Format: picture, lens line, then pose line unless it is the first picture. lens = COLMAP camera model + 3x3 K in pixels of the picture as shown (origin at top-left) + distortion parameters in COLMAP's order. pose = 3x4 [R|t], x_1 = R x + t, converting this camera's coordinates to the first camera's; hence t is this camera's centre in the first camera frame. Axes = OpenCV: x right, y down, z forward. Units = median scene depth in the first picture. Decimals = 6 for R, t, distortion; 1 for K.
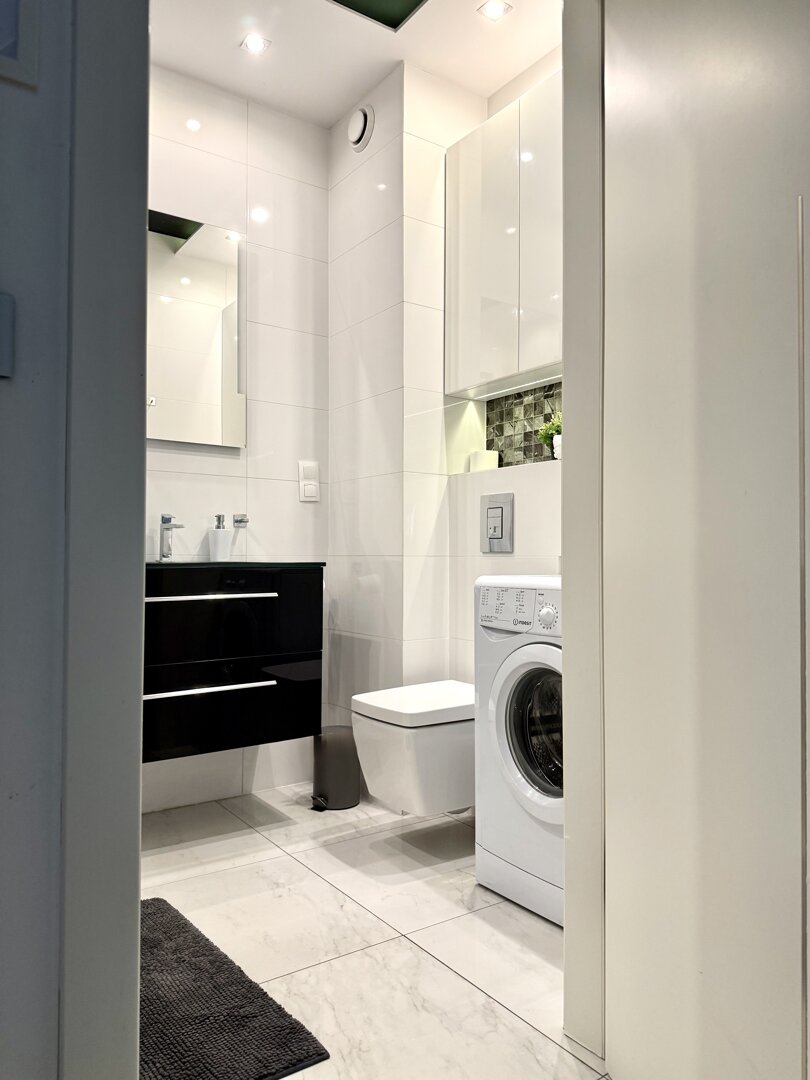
lens RADIAL K [[768.1, 0, 404.4], [0, 768.1, 535.3], [0, 0, 1]] dist [0.048200, -0.027368]
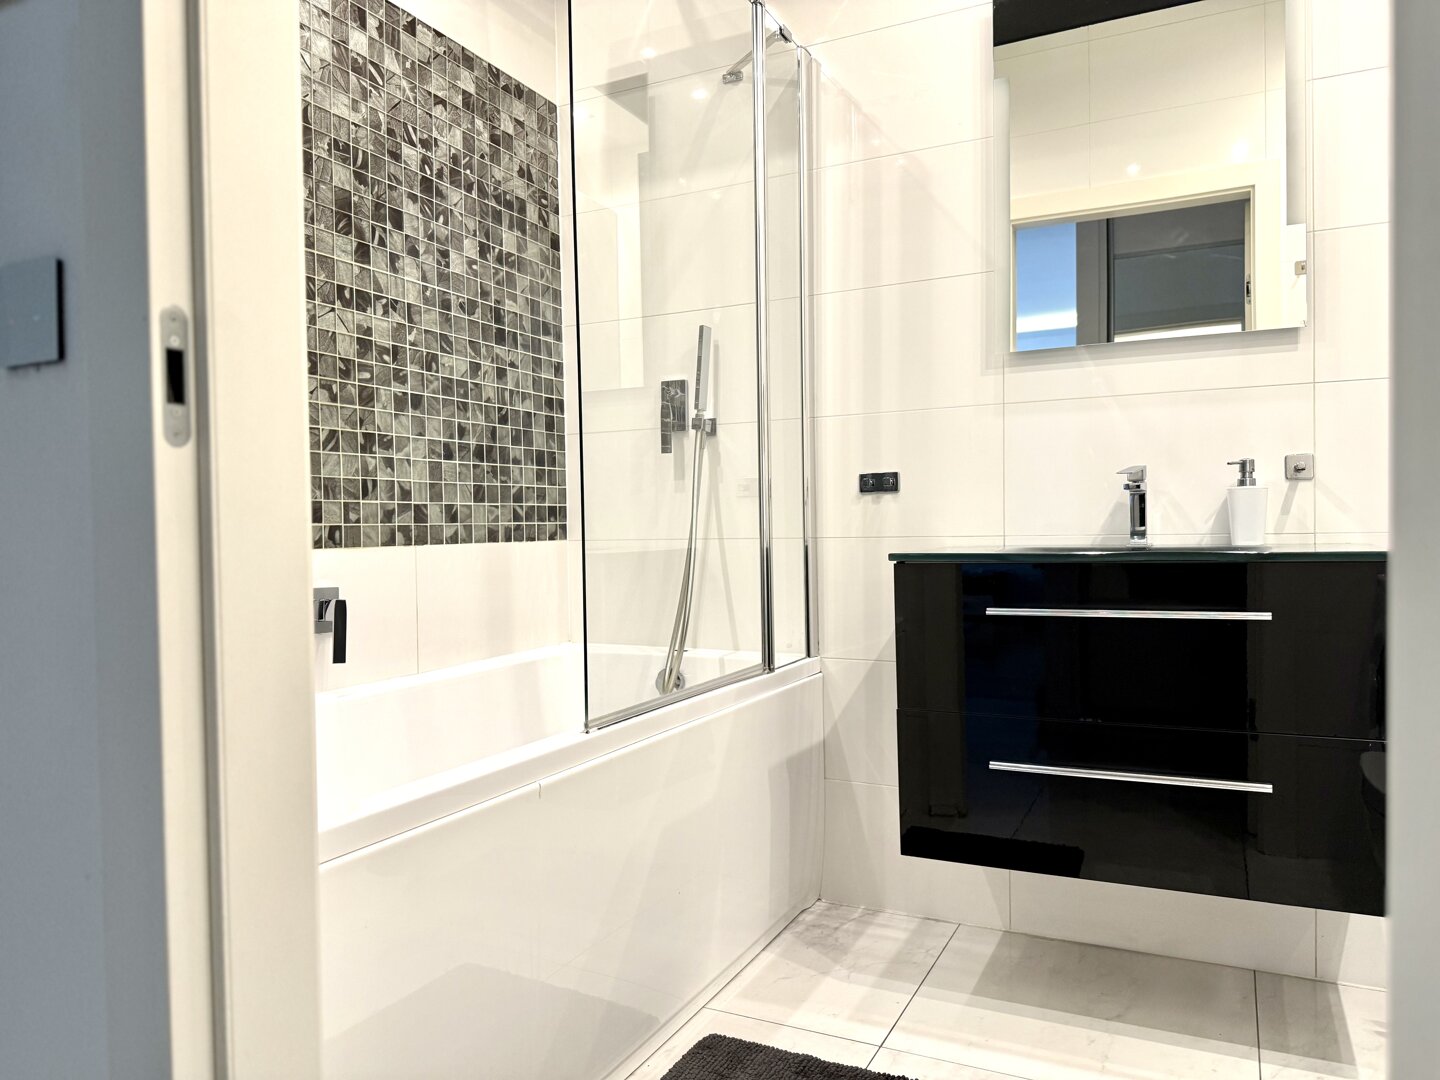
lens RADIAL K [[1024.1, 0, 721.5], [0, 1024.1, 549.6], [0, 0, 1]] dist [0.048200, -0.027368]
pose [[0.498442, 0.019283, -0.866708, 0.212679], [0.033451, 0.998580, 0.041455, -0.005971], [0.866277, -0.049655, 0.497089, 0.309797]]
